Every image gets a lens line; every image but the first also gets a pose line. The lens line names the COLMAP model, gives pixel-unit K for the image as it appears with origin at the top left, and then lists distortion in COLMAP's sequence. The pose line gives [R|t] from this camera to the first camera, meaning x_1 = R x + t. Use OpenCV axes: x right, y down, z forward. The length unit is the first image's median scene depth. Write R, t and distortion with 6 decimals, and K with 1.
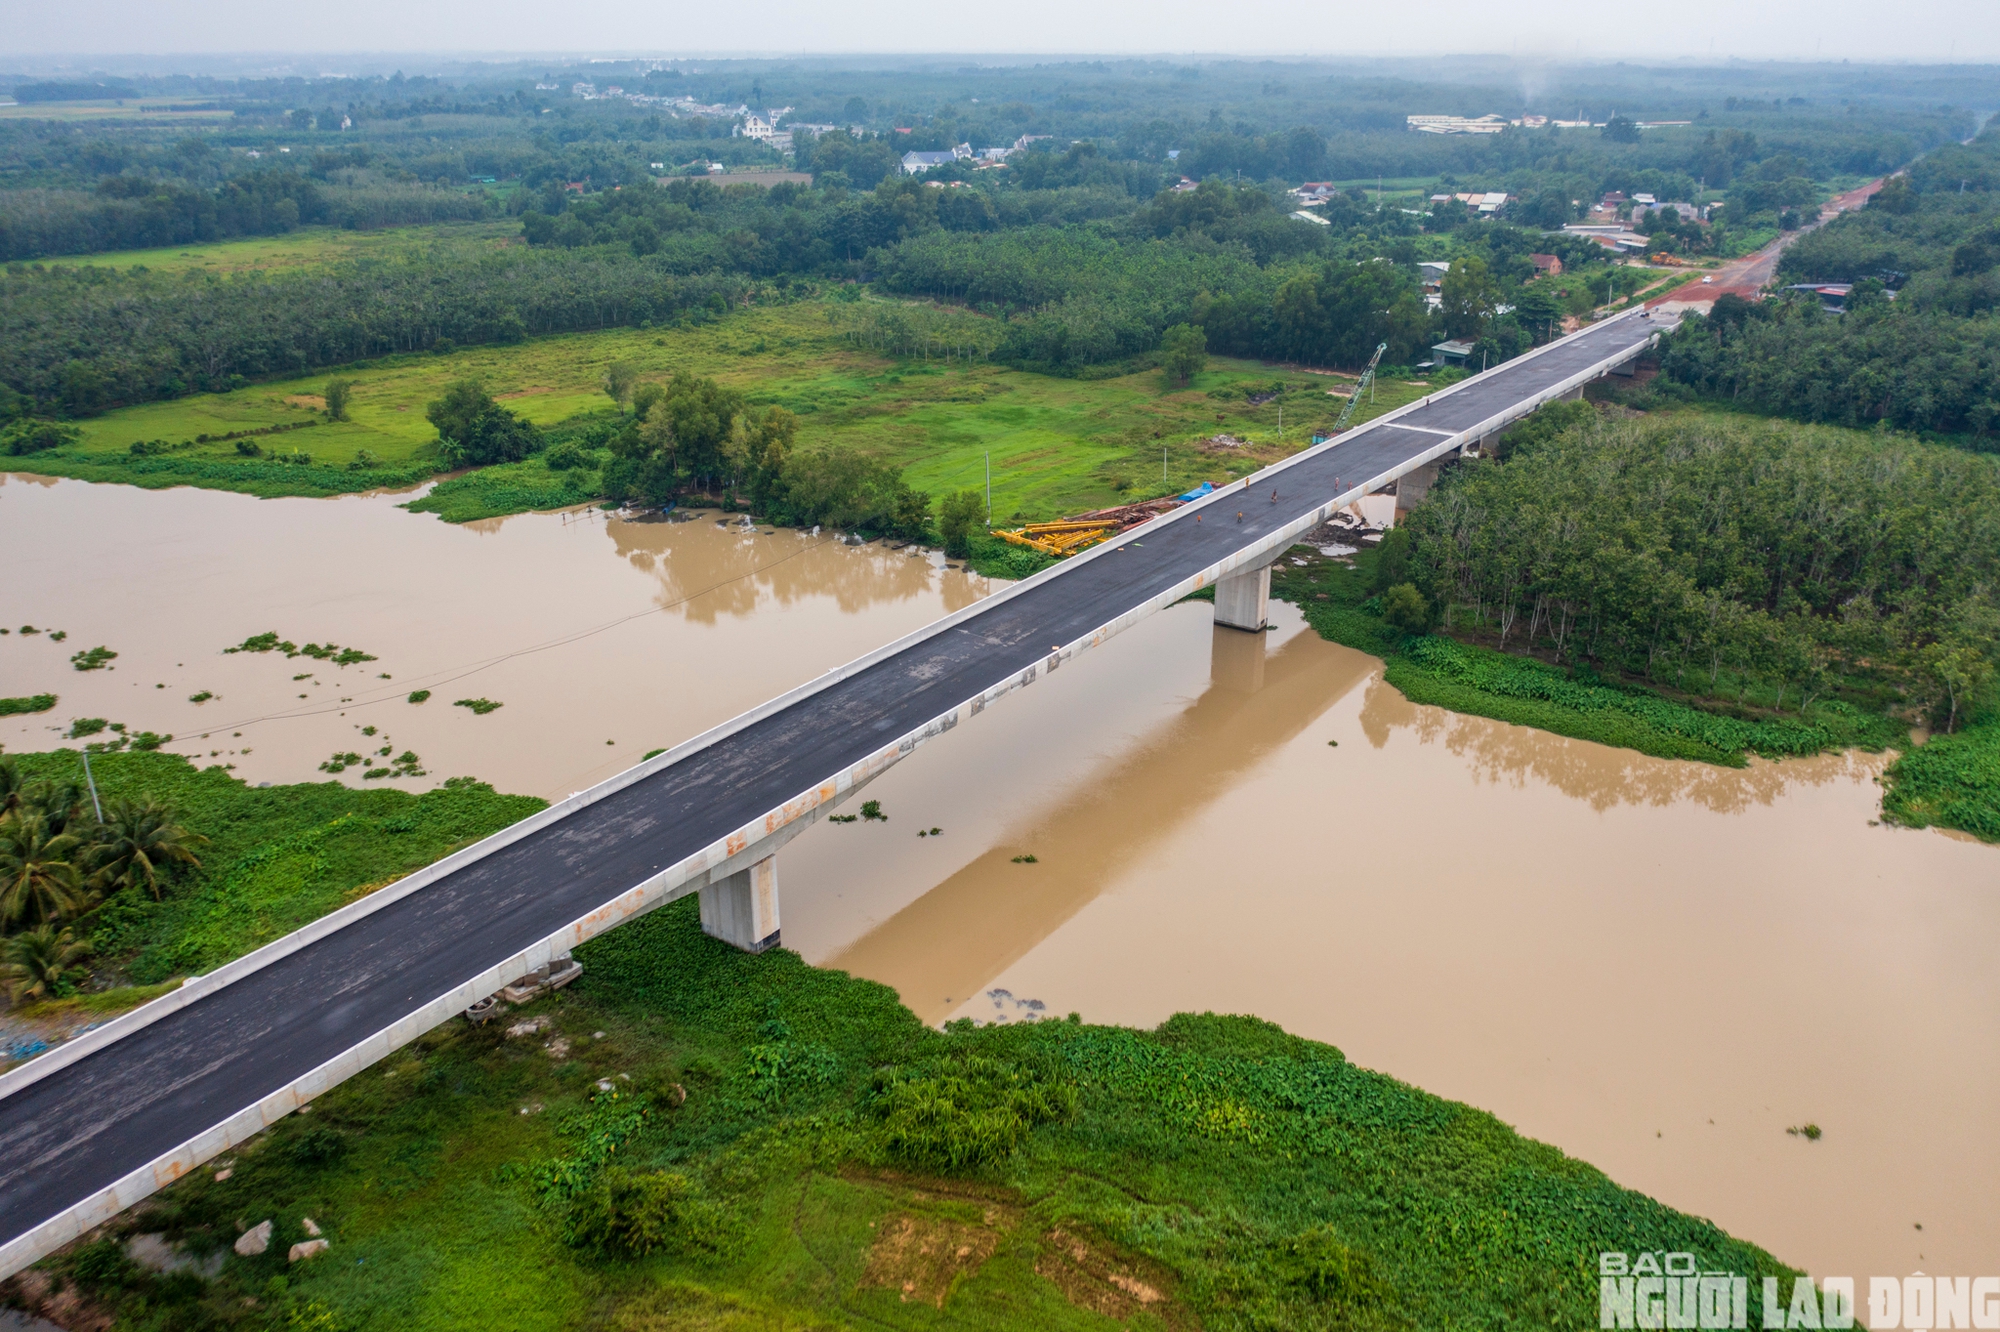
lens RADIAL K [[1453.2, 0, 1000.1], [0, 1453.2, 614.3], [0, 0, 1]] dist [-0.015537, -0.000254]
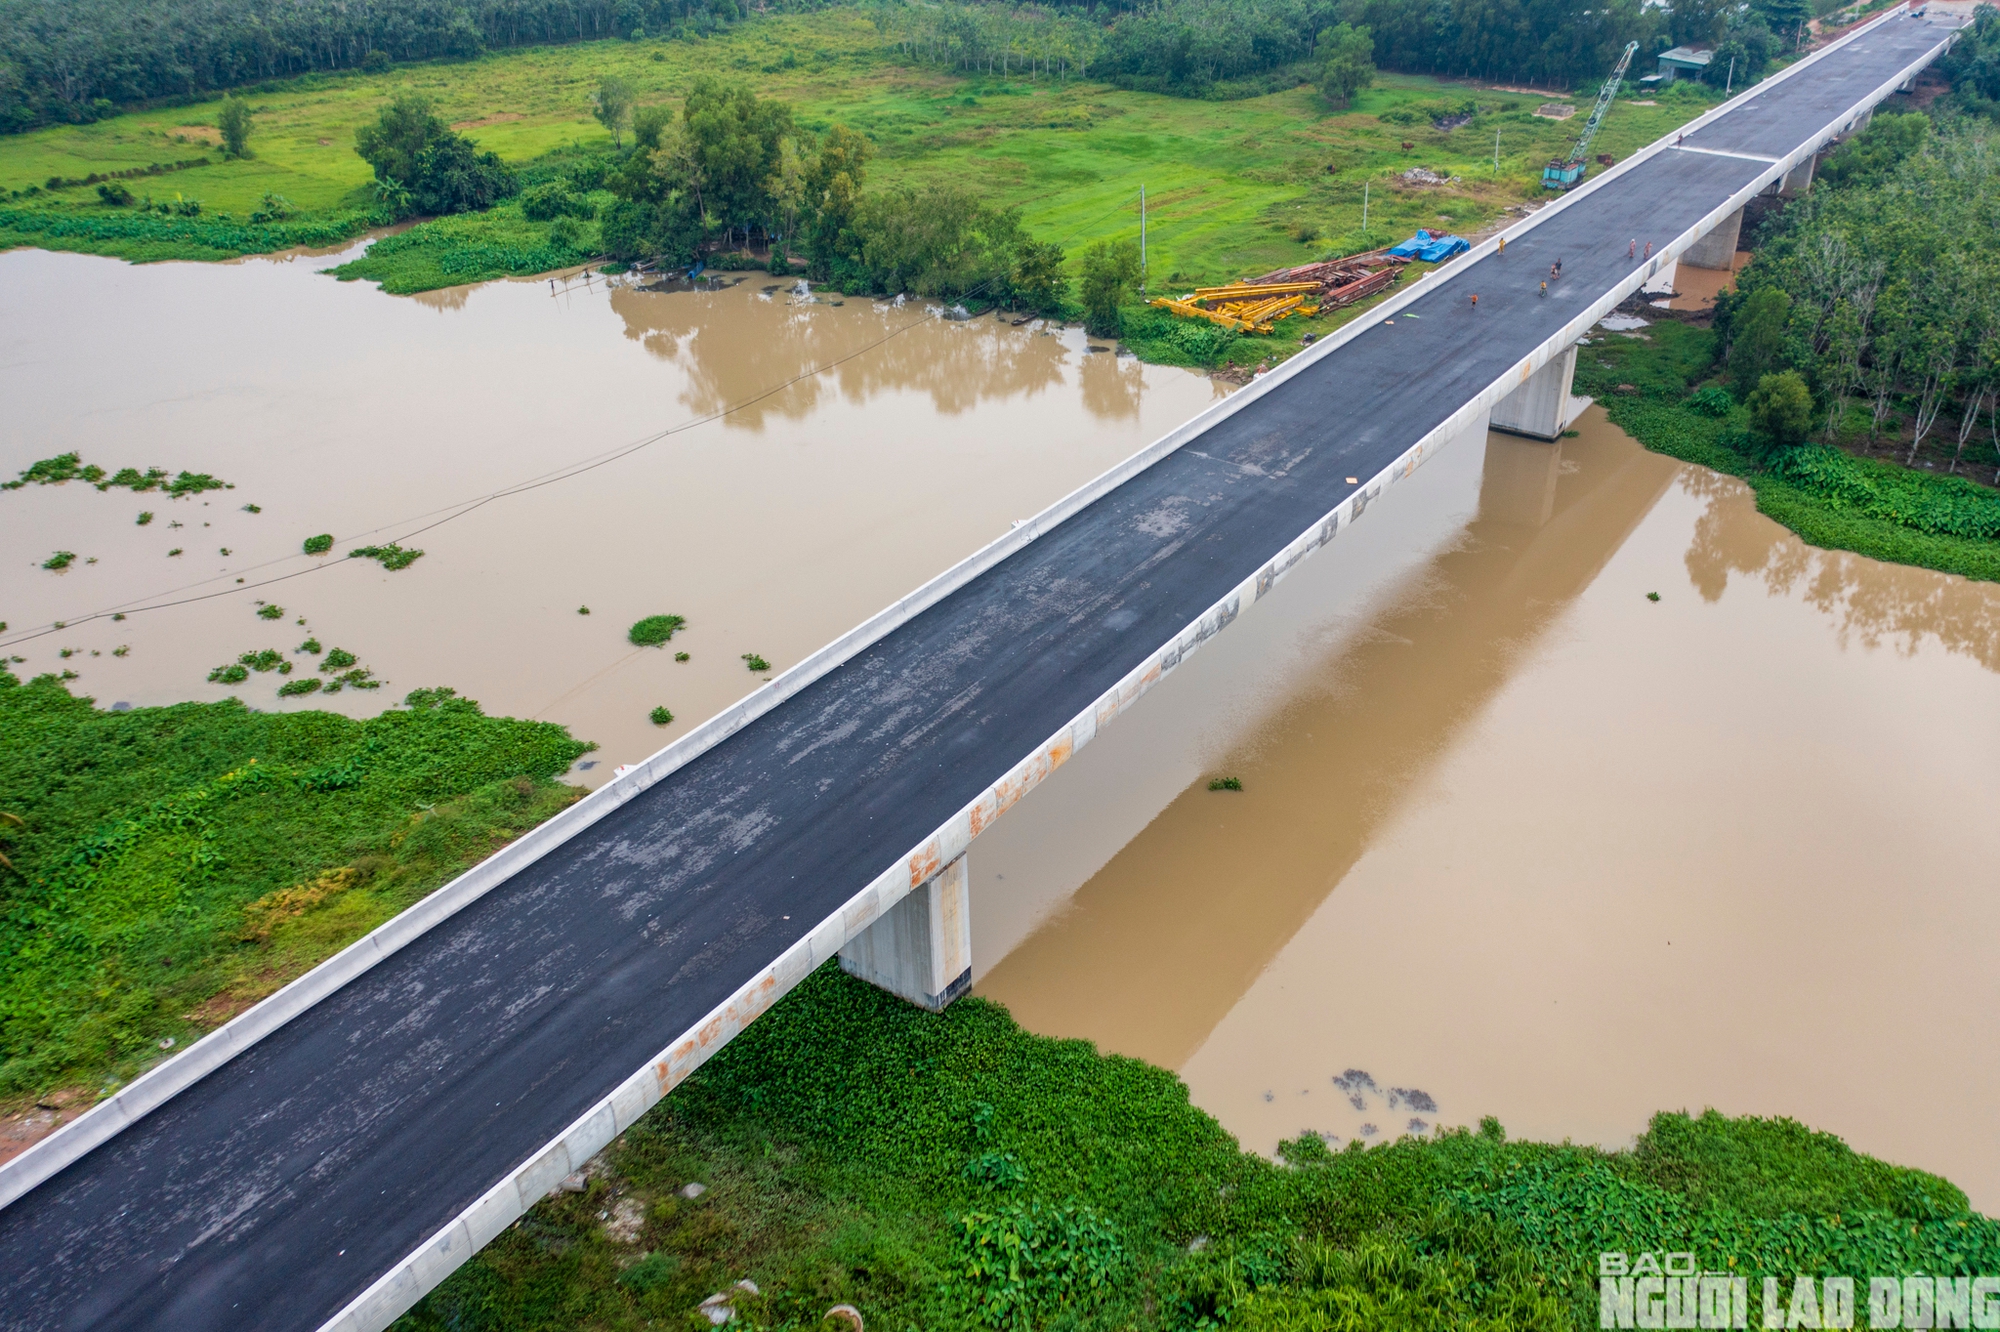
lens RADIAL K [[1453.2, 0, 1000.1], [0, 1453.2, 614.3], [0, 0, 1]] dist [-0.015537, -0.000254]
pose [[0.999861, -0.011307, 0.012244, -0.086285], [0.009328, 0.988482, 0.151053, -0.011411], [-0.013811, -0.150918, 0.988450, 0.251839]]
